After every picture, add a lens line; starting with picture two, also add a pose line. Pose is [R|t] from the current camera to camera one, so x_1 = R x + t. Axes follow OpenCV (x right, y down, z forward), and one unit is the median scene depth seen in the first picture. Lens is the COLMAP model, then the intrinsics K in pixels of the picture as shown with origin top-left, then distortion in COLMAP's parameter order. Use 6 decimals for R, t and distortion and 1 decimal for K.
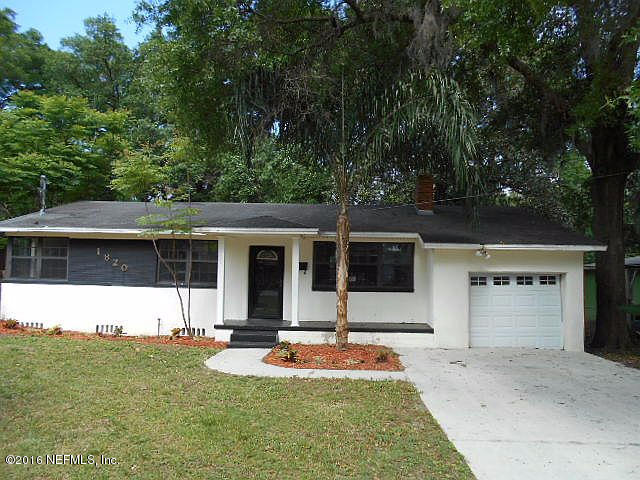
lens RADIAL K [[482.1, 0, 319.9], [0, 482.1, 254.6], [0, 0, 1]] dist [-0.003118, 0.002211]
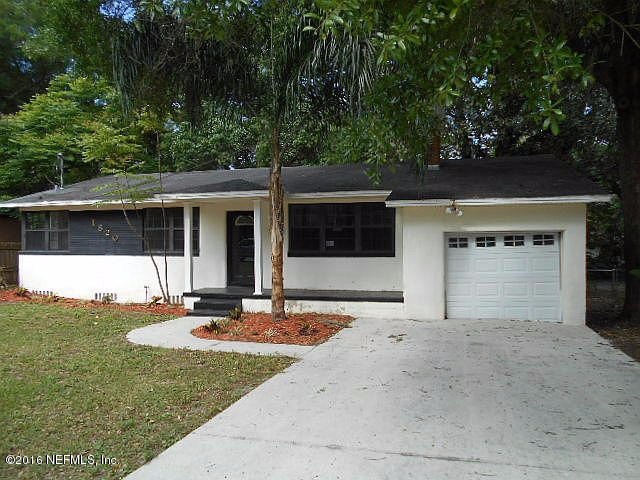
lens RADIAL K [[481.8, 0, 319.1], [0, 481.8, 242.9], [0, 0, 1]] dist [-0.002059, 0.000440]
pose [[0.974608, -0.022607, -0.222774, 0.279042], [0.032518, 0.998633, 0.040920, 0.011883], [0.221545, -0.047125, 0.974011, 0.102713]]
